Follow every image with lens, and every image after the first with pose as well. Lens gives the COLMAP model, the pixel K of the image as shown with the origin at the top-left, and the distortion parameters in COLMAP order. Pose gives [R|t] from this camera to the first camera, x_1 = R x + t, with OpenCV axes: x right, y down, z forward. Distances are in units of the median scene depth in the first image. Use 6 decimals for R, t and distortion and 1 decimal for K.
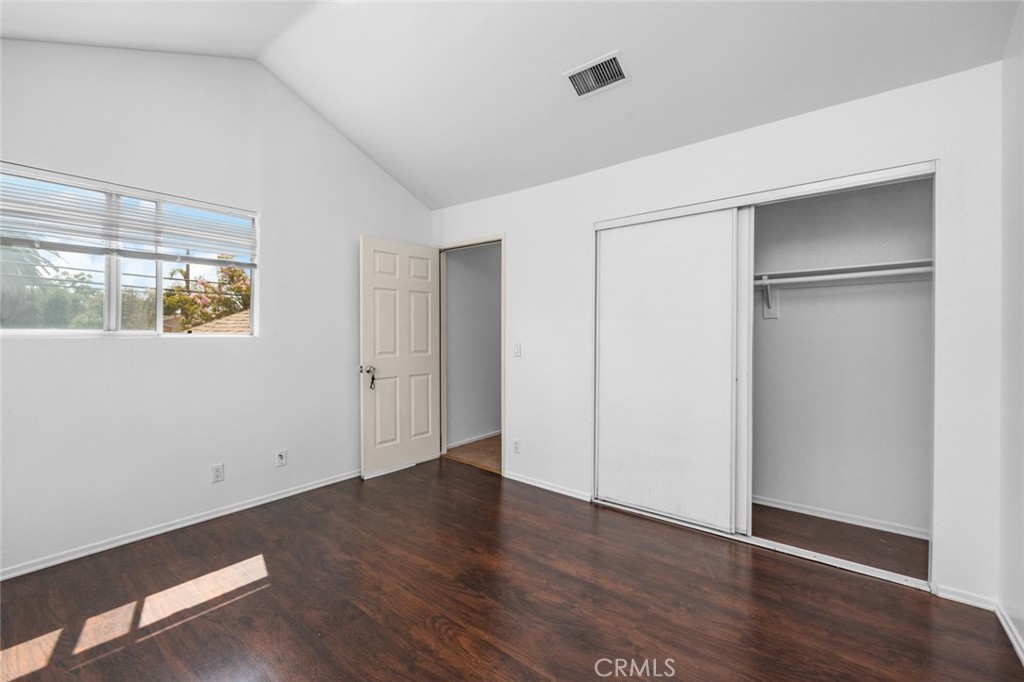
lens RADIAL K [[416.9, 0, 513.4], [0, 416.9, 330.7], [0, 0, 1]] dist [-0.002743, 0.000076]
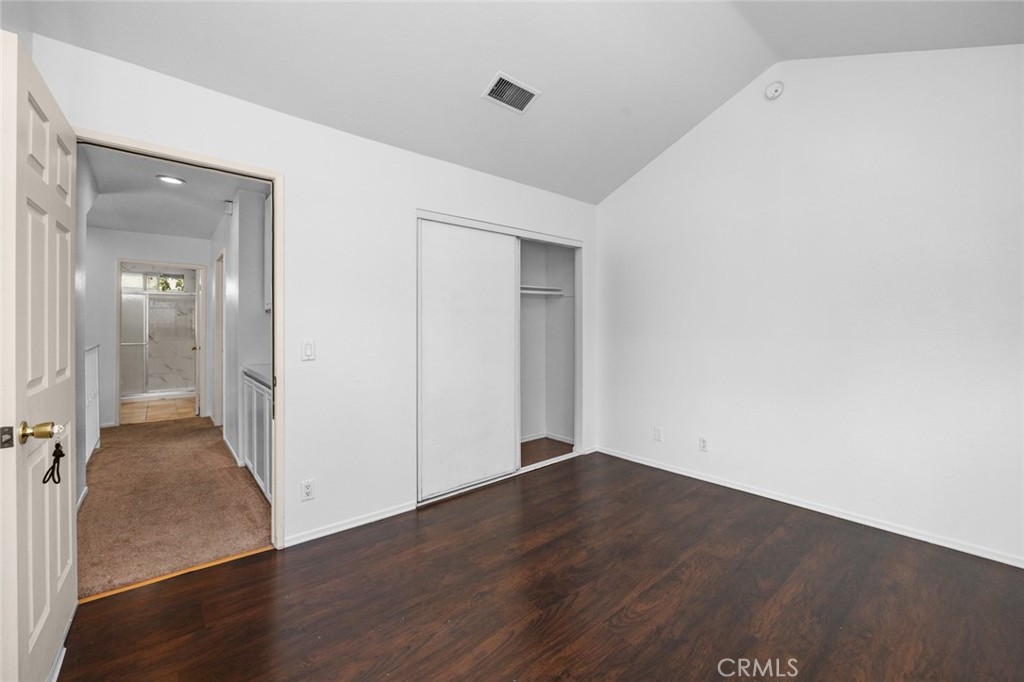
lens RADIAL K [[416.9, 0, 513.4], [0, 416.9, 330.7], [0, 0, 1]] dist [-0.002743, 0.000076]
pose [[0.188957, -0.008233, 0.981951, -0.829067], [-0.008142, 0.999917, 0.009950, 0.004780], [-0.981952, -0.009875, 0.188875, 0.747731]]
